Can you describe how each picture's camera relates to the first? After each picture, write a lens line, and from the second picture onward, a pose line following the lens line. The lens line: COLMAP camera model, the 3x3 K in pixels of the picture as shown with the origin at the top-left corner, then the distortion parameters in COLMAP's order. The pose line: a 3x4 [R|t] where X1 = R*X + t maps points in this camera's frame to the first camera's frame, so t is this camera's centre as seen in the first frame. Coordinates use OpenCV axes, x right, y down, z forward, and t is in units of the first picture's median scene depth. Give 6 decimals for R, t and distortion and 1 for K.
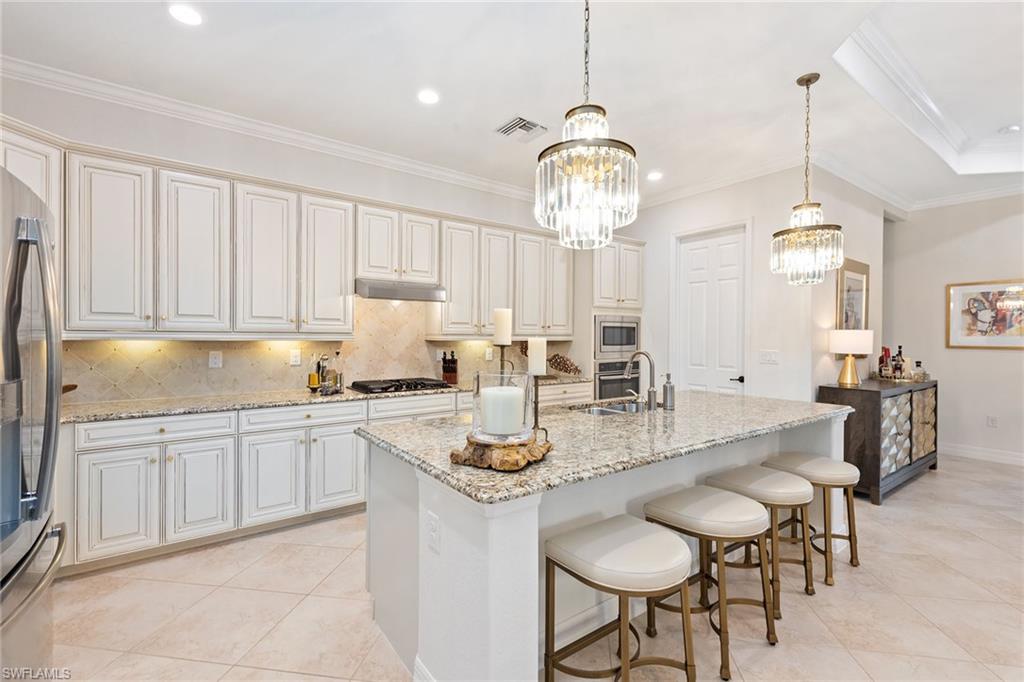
lens RADIAL K [[451.4, 0, 511.6], [0, 451.4, 342.4], [0, 0, 1]] dist [-0.001974, -0.000173]
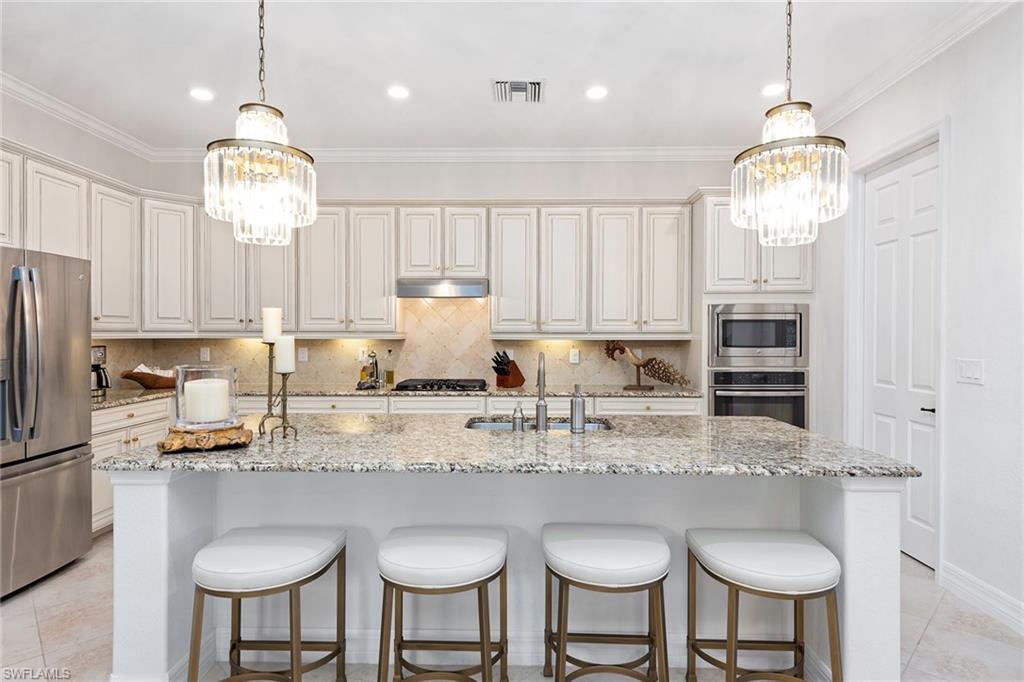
lens RADIAL K [[534.6, 0, 512.0], [0, 534.6, 341.0], [0, 0, 1]] dist [0.000501, -0.000246]
pose [[0.792760, 0.004002, -0.609521, 0.553401], [-0.005978, 0.999981, -0.001209, 0.000208], [0.609505, 0.004602, 0.792769, 0.171428]]
